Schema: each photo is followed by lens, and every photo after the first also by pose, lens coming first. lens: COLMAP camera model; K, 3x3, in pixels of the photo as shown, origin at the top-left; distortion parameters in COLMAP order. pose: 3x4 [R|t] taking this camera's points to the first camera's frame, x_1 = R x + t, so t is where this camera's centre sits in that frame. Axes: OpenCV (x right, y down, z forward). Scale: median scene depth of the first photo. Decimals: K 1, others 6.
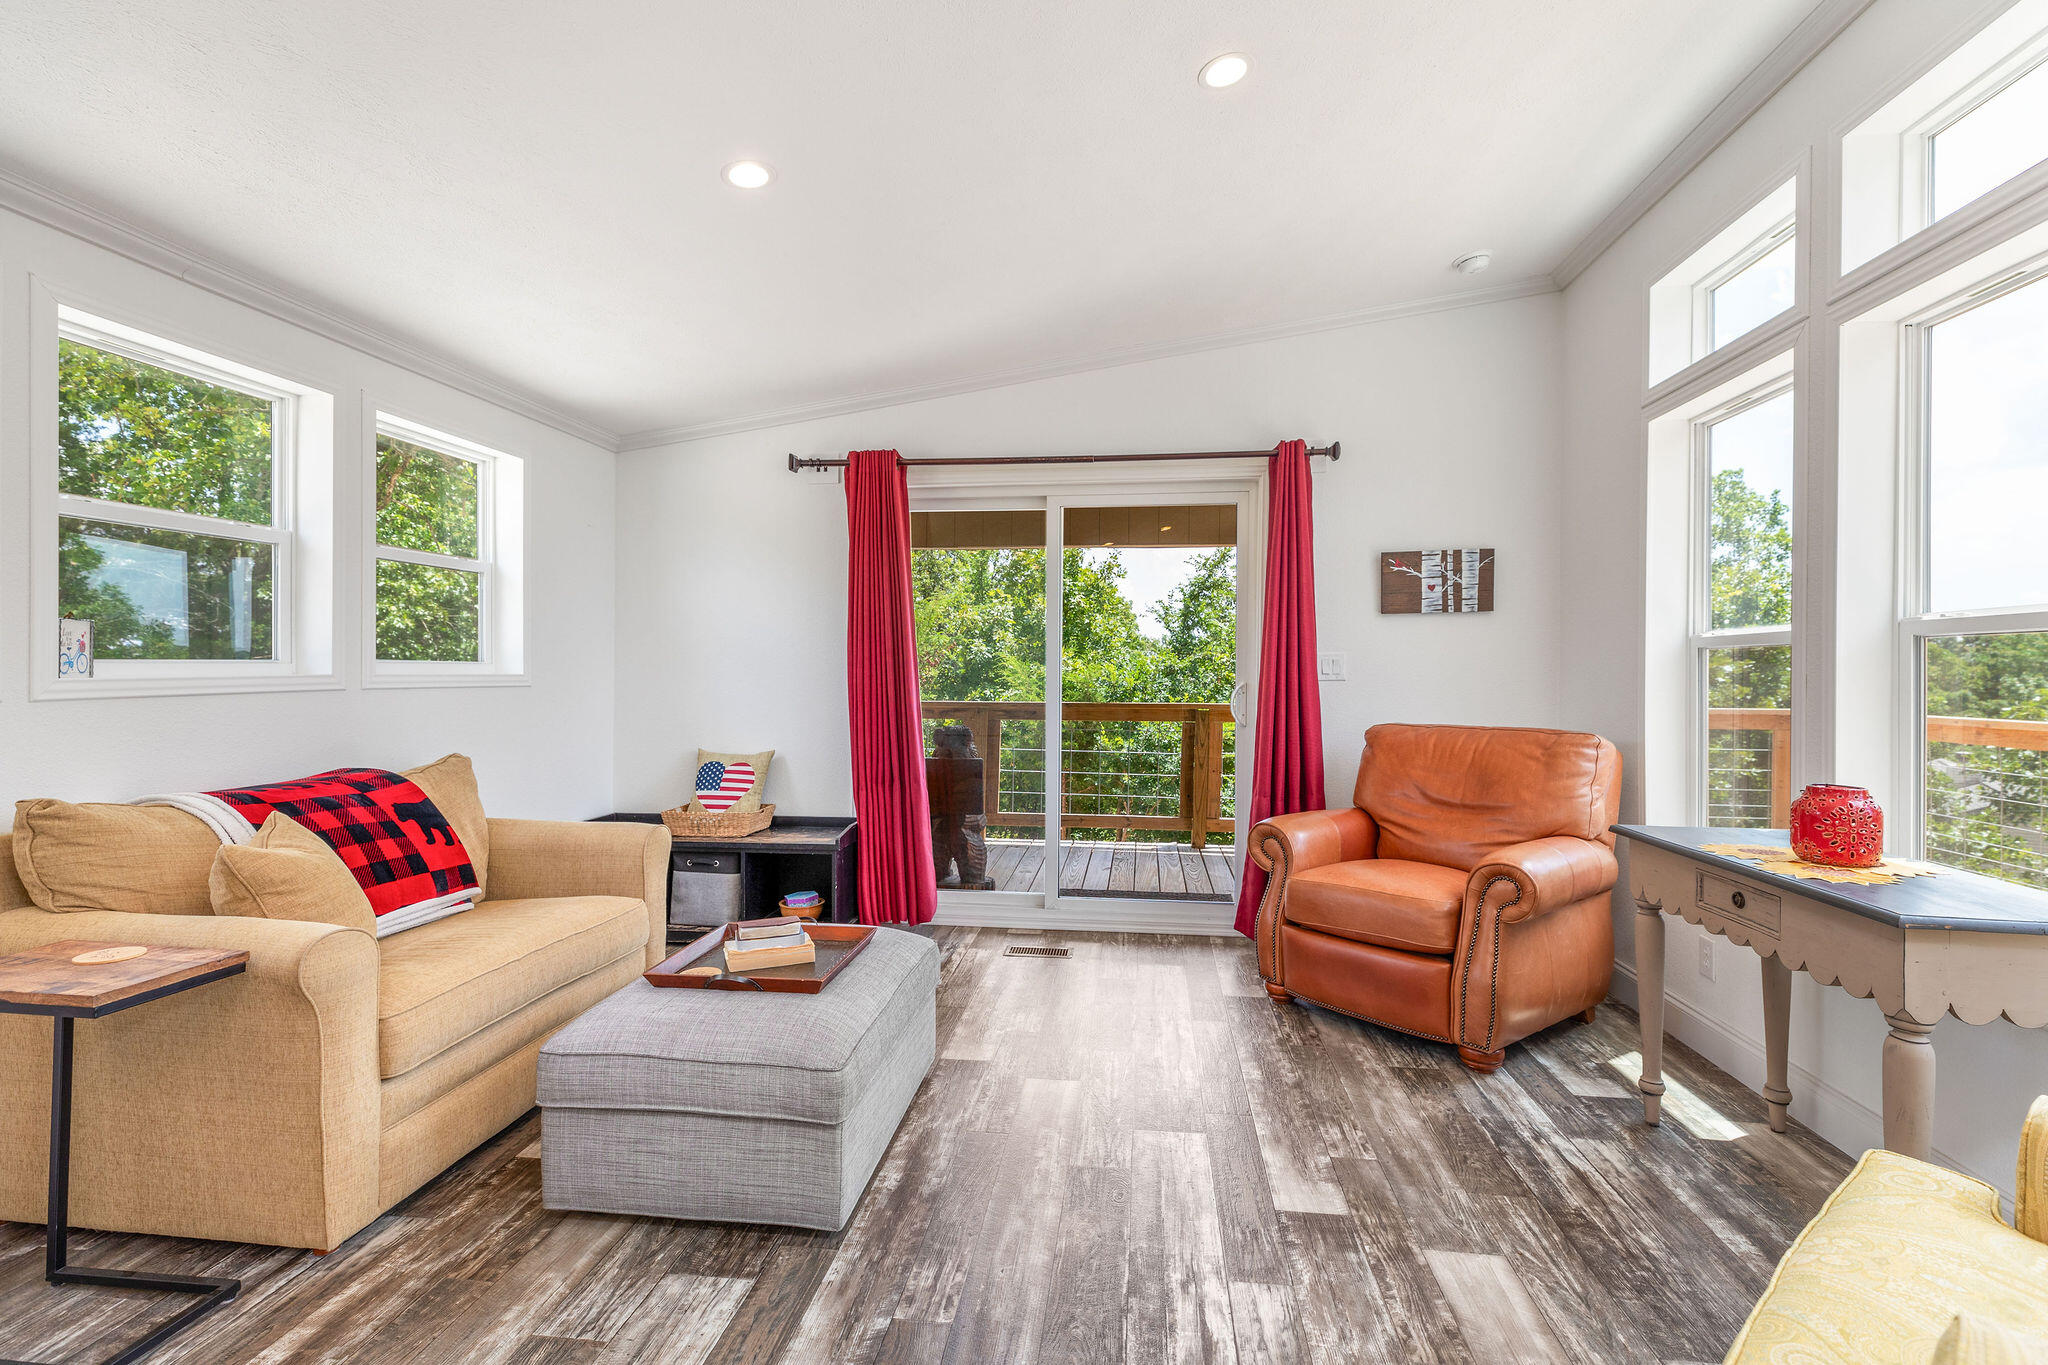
lens RADIAL K [[918.1, 0, 1022.6], [0, 918.1, 675.8], [0, 0, 1]] dist [0.005093, -0.000545]
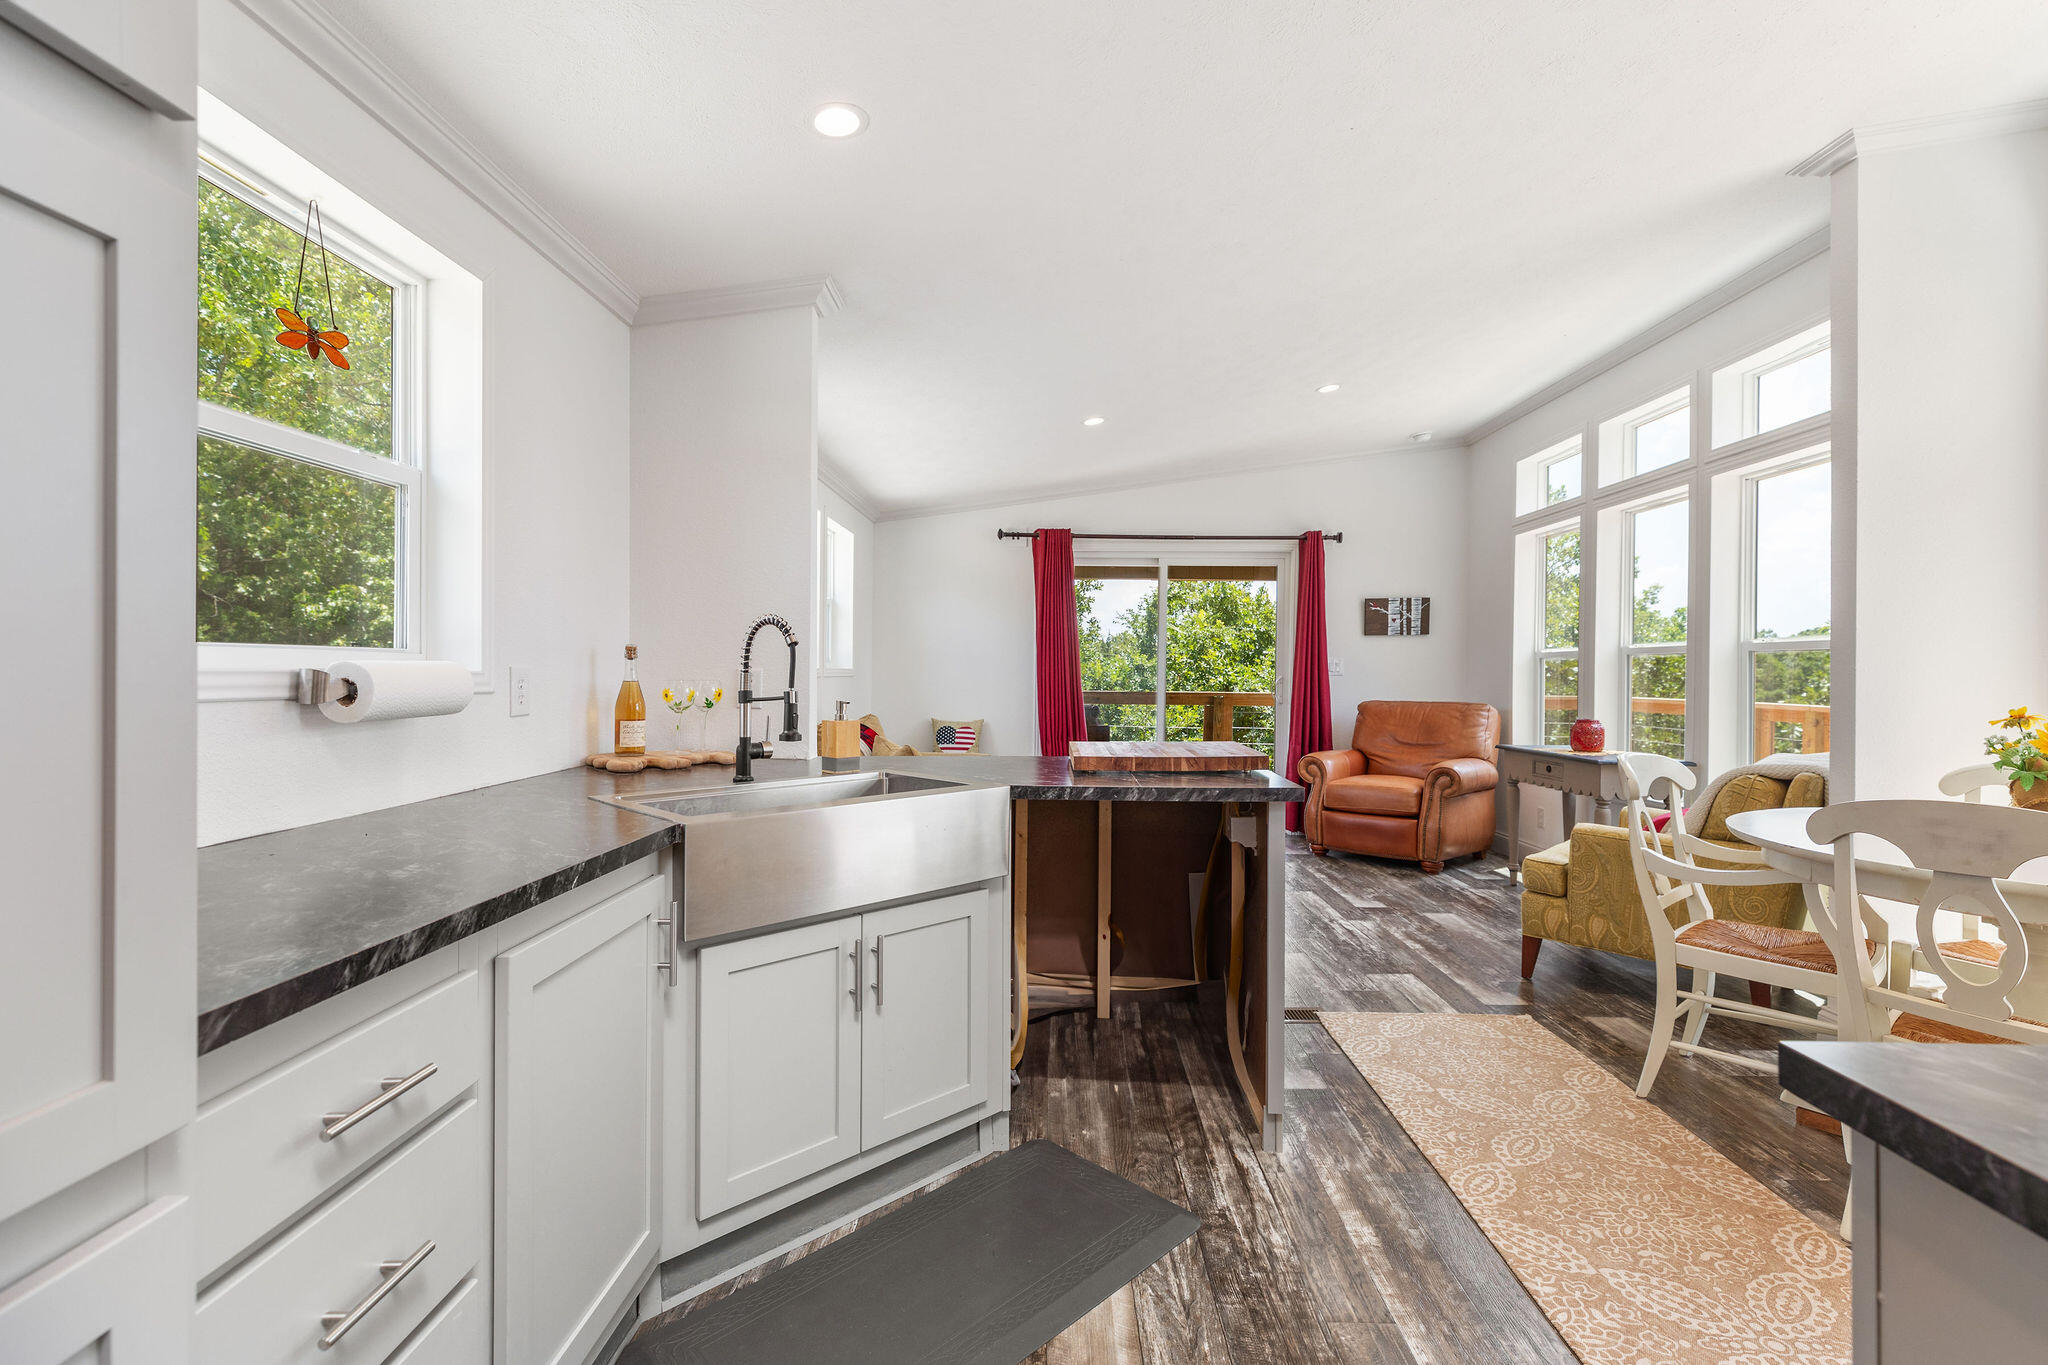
lens RADIAL K [[918.1, 0, 1018.9], [0, 918.1, 677.4], [0, 0, 1]] dist [0.005093, -0.000545]
pose [[0.995043, 0.003679, 0.099378, -0.458355], [-0.004169, 0.999980, 0.004717, 0.004398], [-0.099358, -0.005108, 0.995039, -0.685722]]
